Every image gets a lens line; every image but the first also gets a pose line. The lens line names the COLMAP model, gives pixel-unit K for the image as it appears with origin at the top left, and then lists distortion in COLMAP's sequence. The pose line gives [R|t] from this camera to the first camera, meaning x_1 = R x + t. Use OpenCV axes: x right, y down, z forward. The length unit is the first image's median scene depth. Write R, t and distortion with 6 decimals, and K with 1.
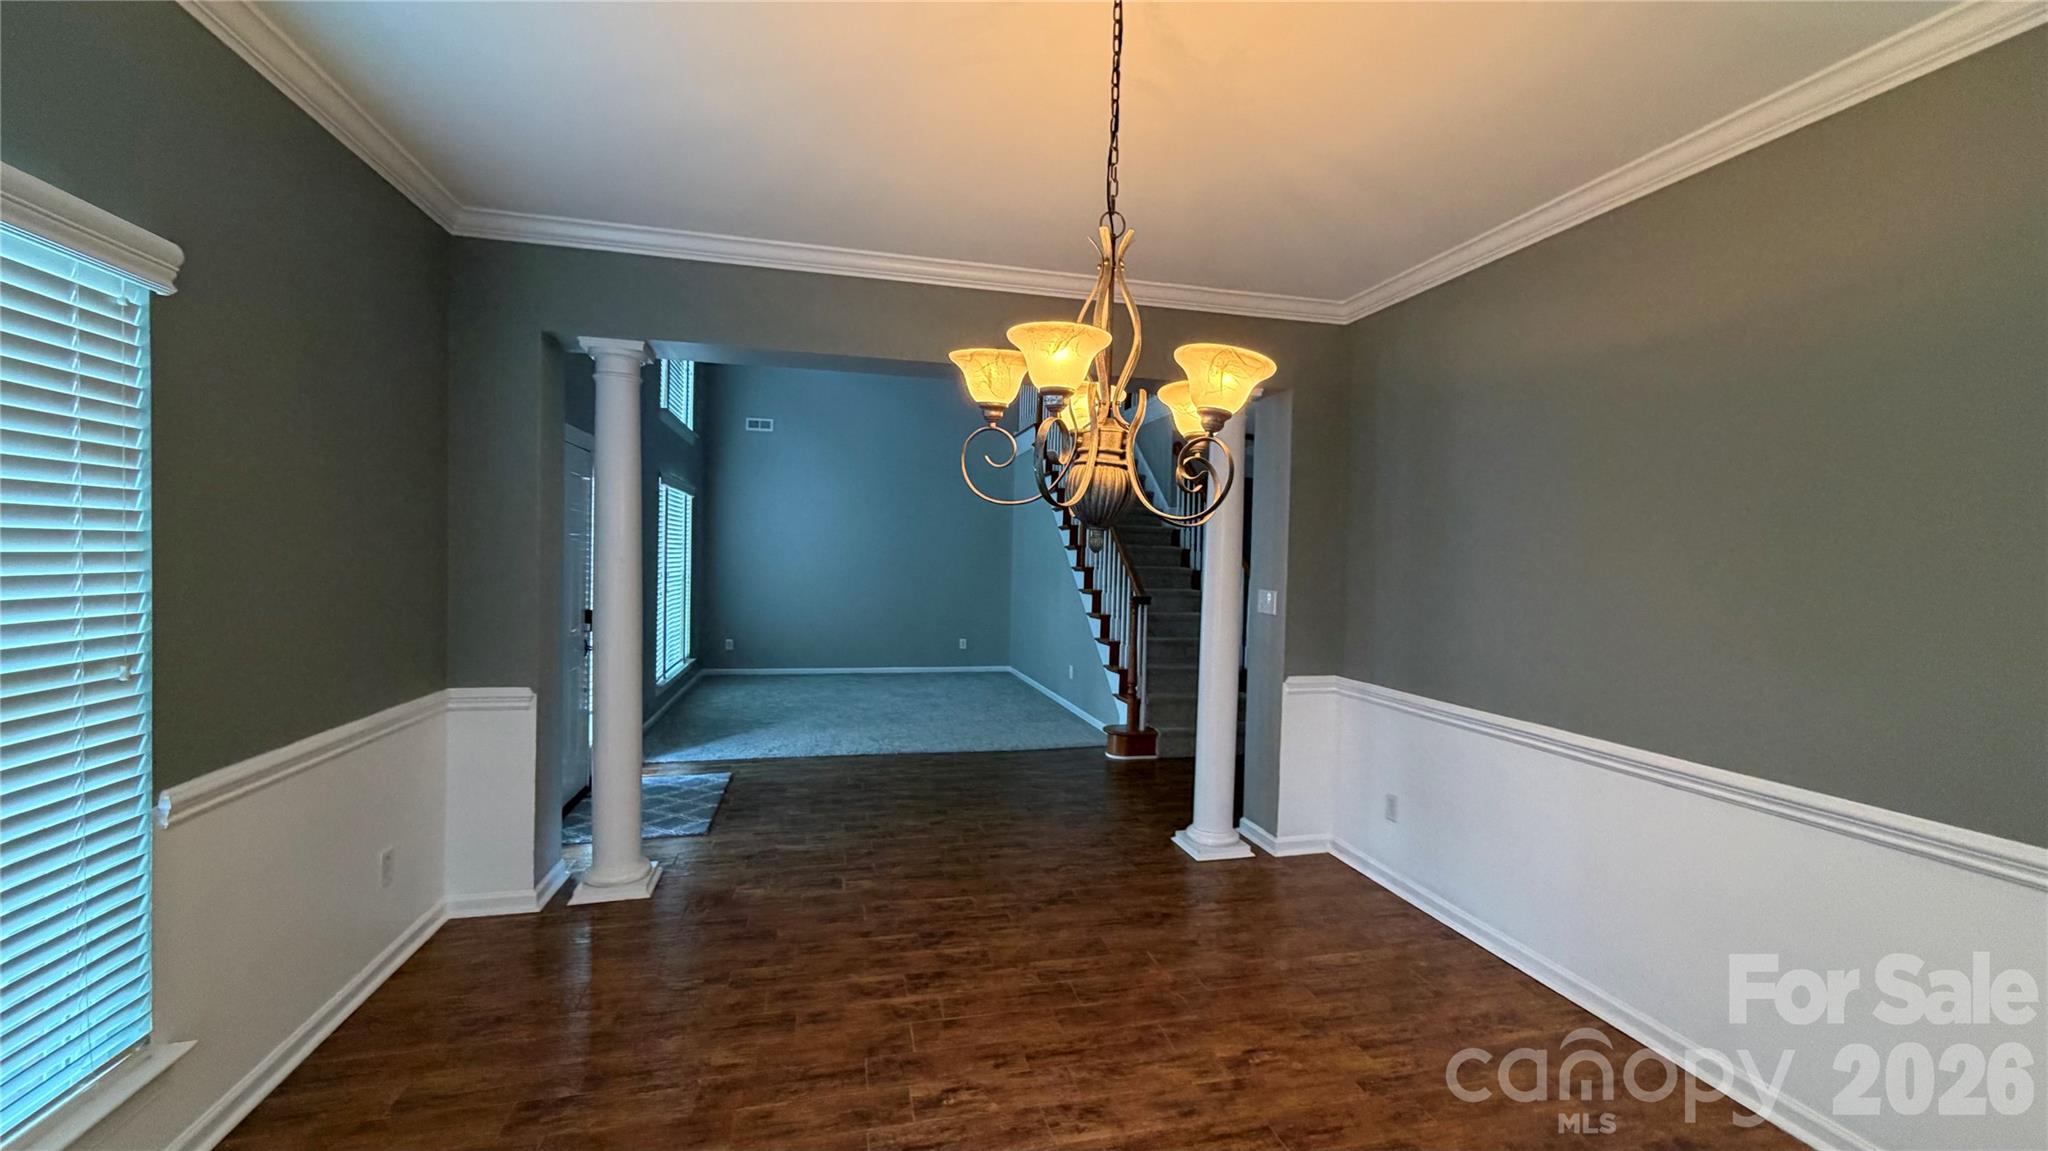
lens RADIAL K [[815.9, 0, 1024.0], [0, 815.9, 575.5], [0, 0, 1]] dist [-0.000917, -0.000112]
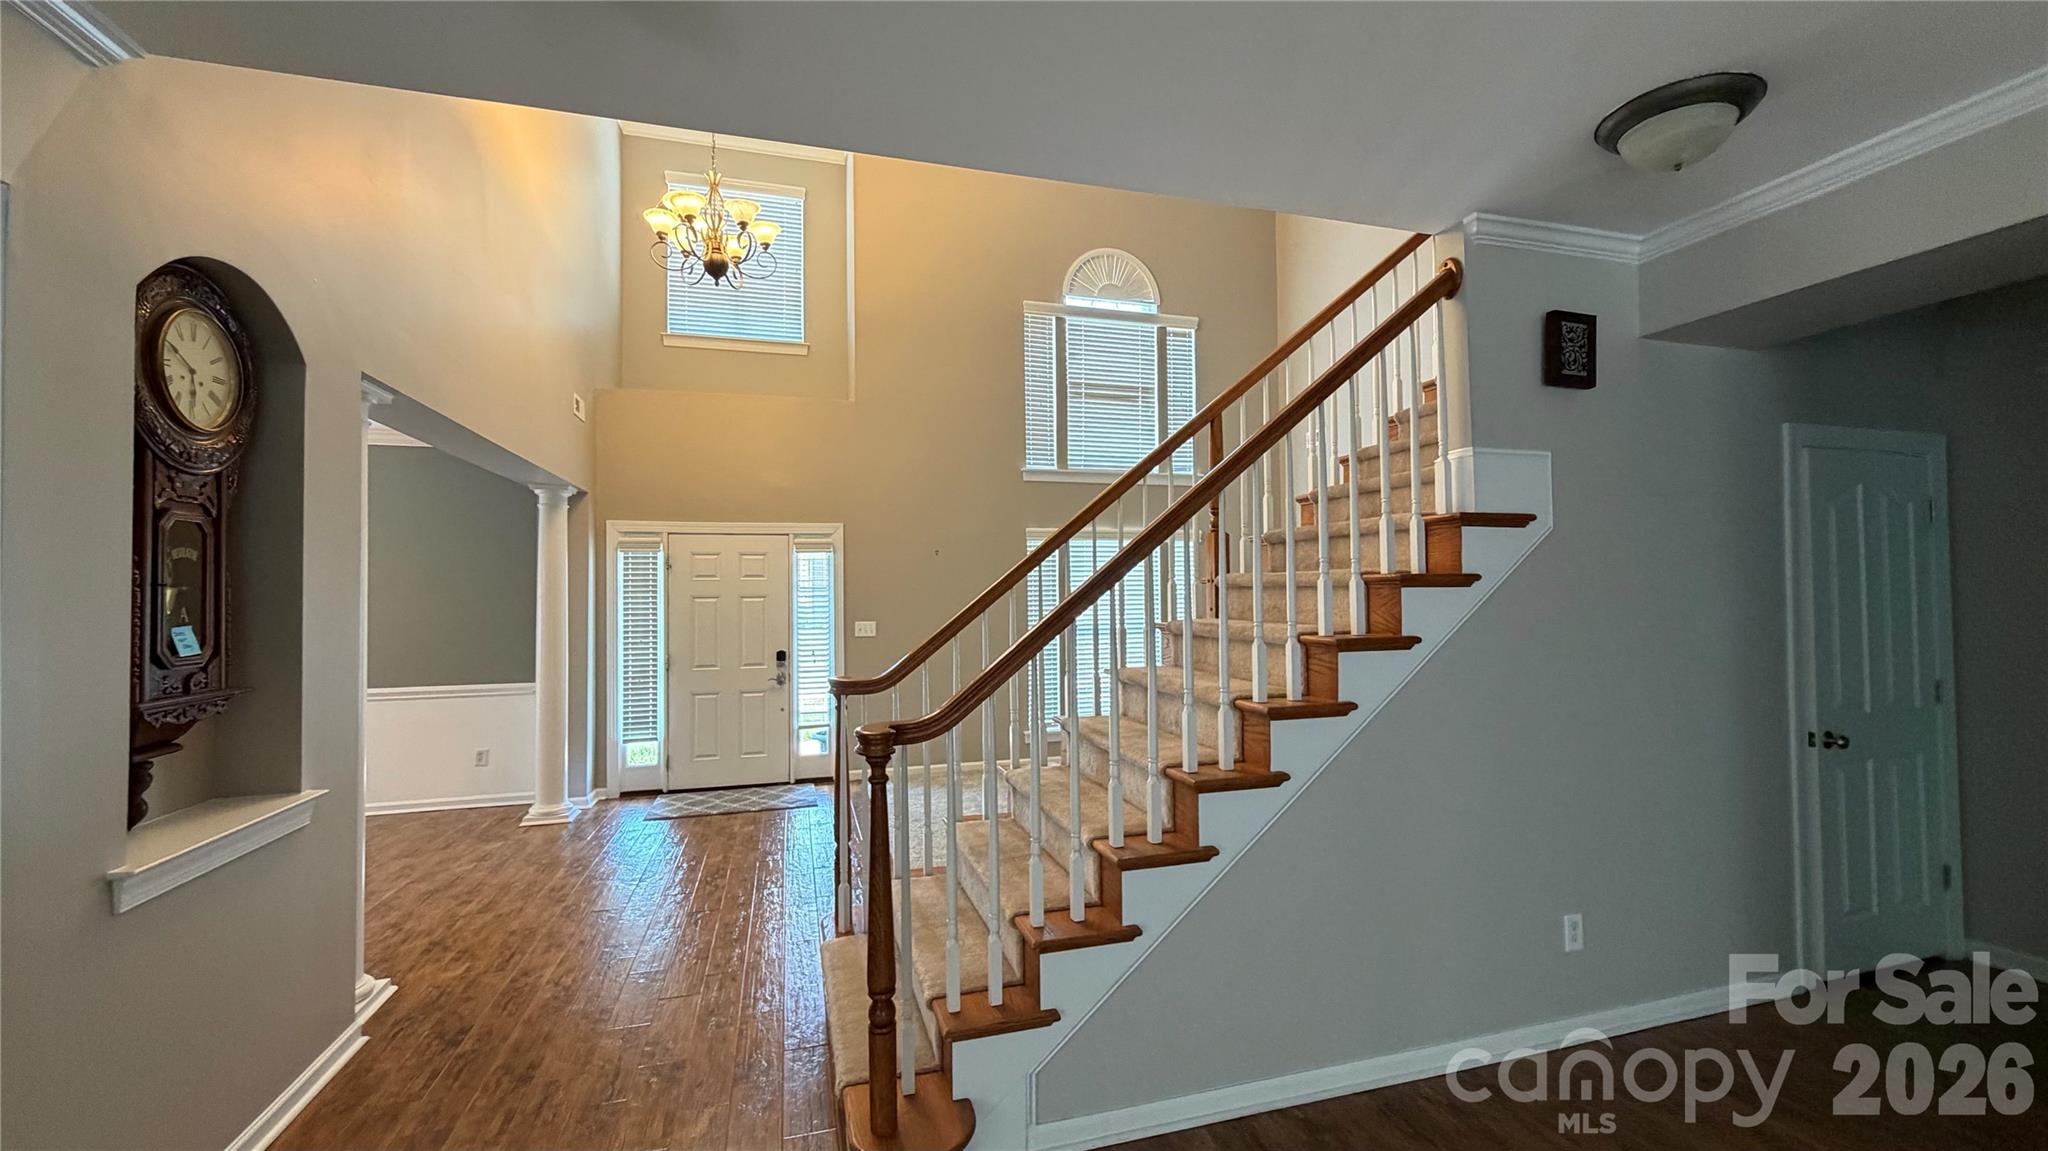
lens RADIAL K [[815.9, 0, 1024.0], [0, 815.9, 575.5], [0, 0, 1]] dist [-0.000917, -0.000112]
pose [[0.050628, -0.048255, -0.997551, 1.046691], [-0.011950, 0.998731, -0.048919, -0.026815], [0.998646, 0.014397, 0.049987, 1.644273]]
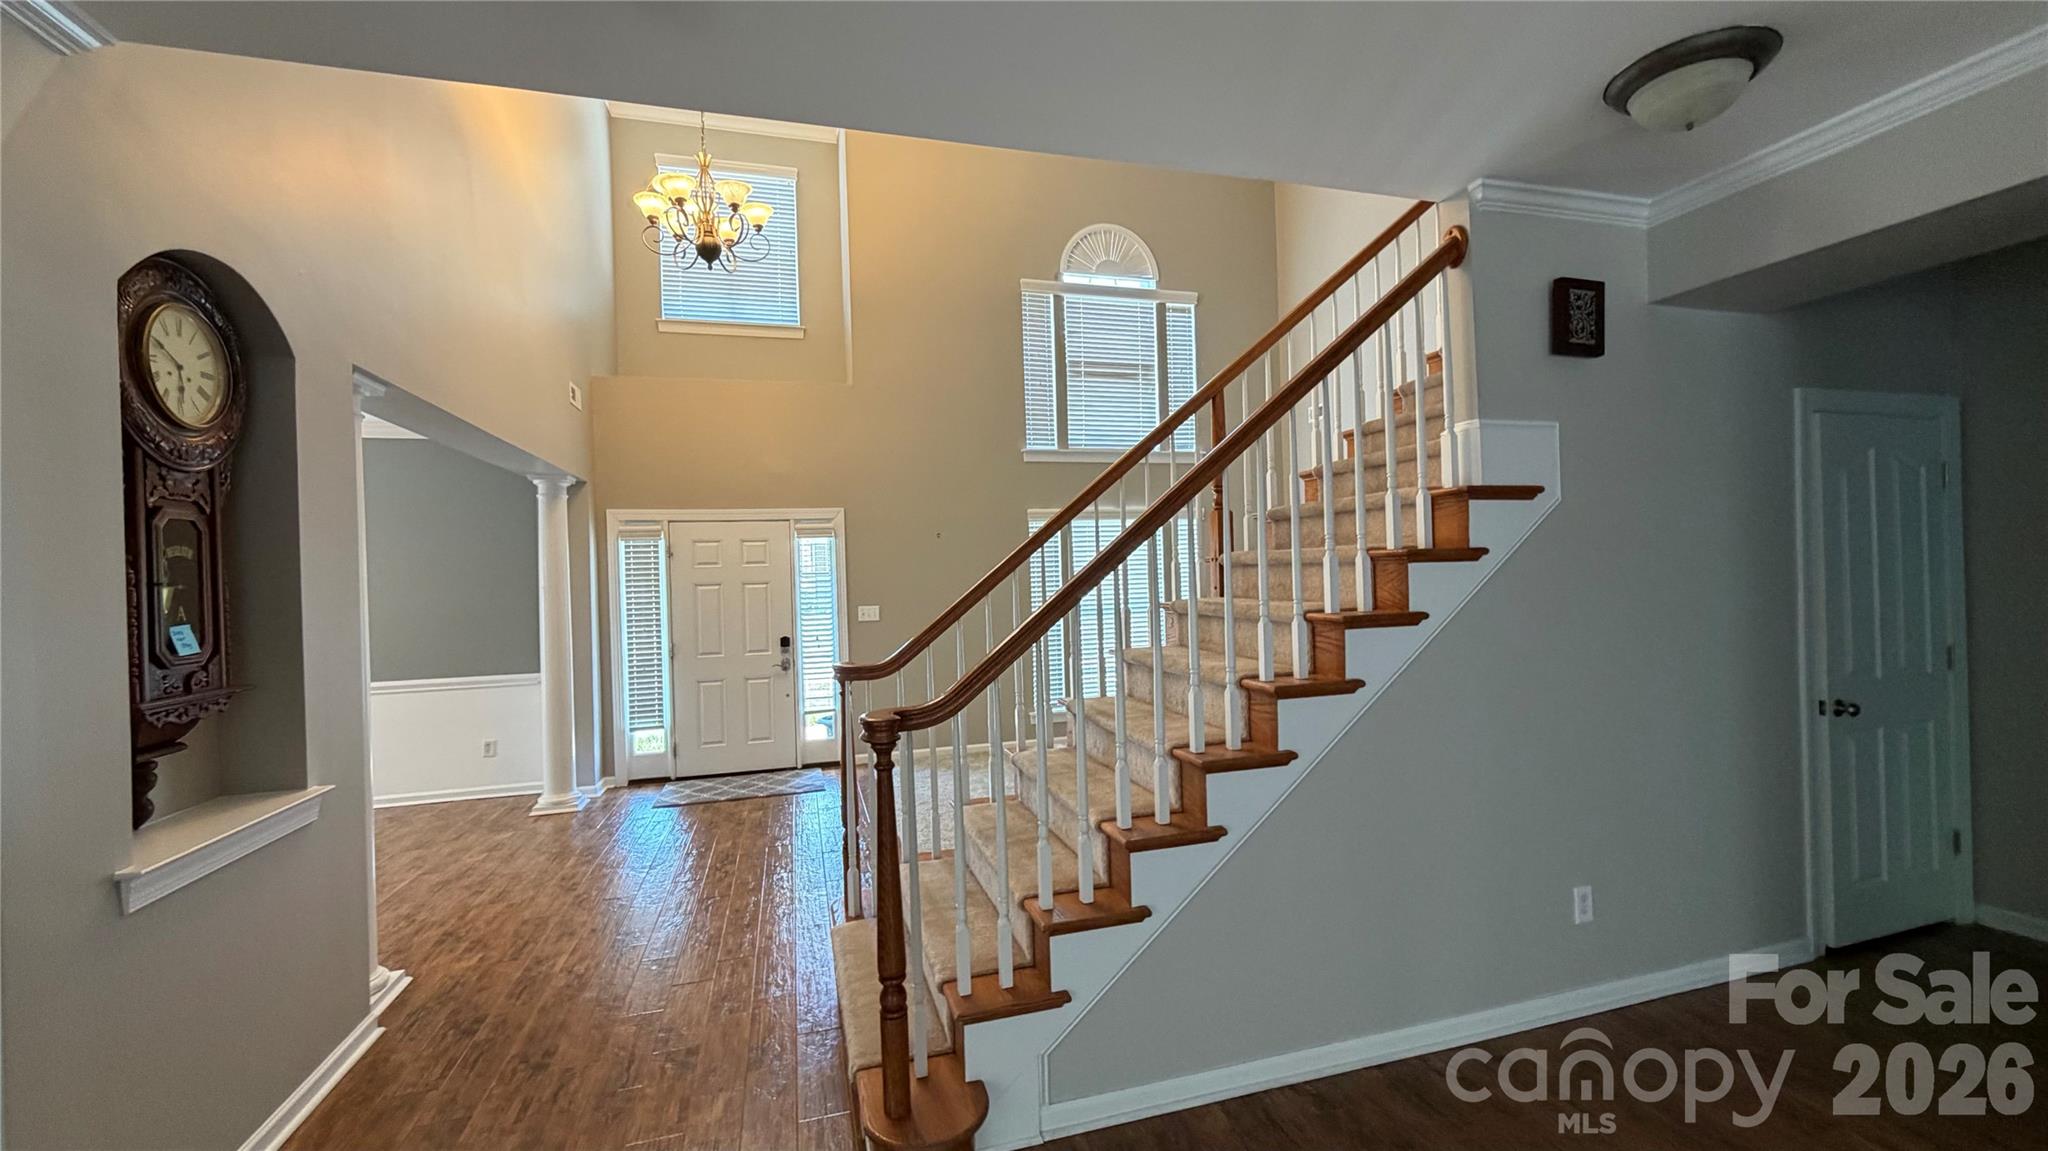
lens RADIAL K [[815.9, 0, 1024.0], [0, 815.9, 575.5], [0, 0, 1]] dist [-0.000917, -0.000112]
pose [[0.046745, -0.025807, -0.998573, 1.040114], [0.006708, 0.999652, -0.025521, -0.028445], [0.998884, -0.005506, 0.046902, 1.644466]]
